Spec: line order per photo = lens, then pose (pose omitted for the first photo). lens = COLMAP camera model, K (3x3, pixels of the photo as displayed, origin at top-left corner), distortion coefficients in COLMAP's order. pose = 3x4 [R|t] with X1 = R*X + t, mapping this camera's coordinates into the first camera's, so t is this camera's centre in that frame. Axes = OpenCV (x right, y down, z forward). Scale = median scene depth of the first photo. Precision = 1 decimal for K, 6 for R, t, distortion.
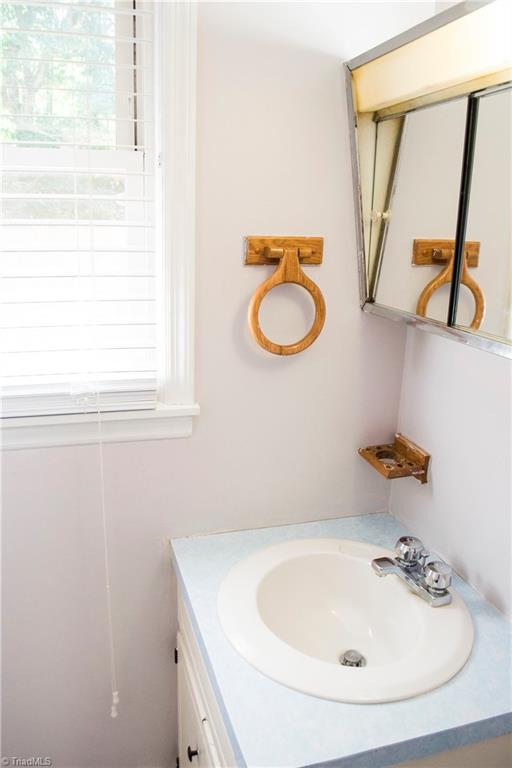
lens RADIAL K [[605.1, 0, 250.5], [0, 605.1, 386.8], [0, 0, 1]] dist [-0.068035, 0.003814]
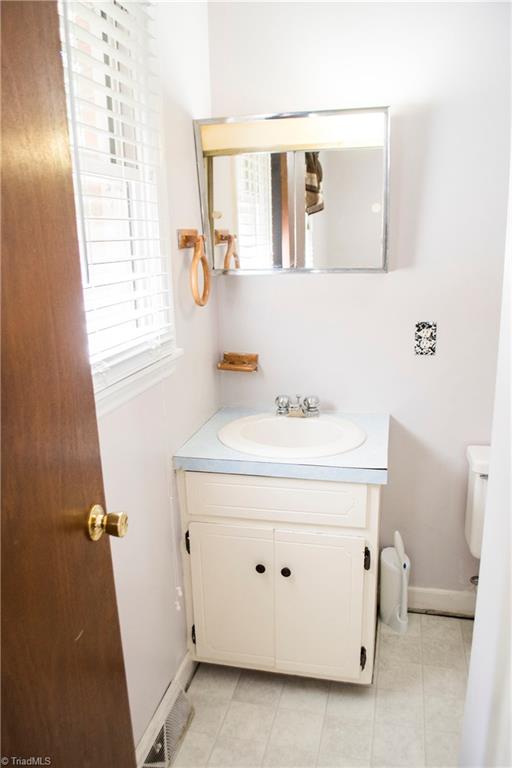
lens RADIAL K [[605.1, 0, 250.5], [0, 605.1, 386.8], [0, 0, 1]] dist [-0.068035, 0.003814]
pose [[0.505479, -0.246276, 0.826946, -1.158490], [0.276702, 0.954051, 0.114992, -0.001001], [-0.817268, 0.170691, 0.550398, 0.084105]]
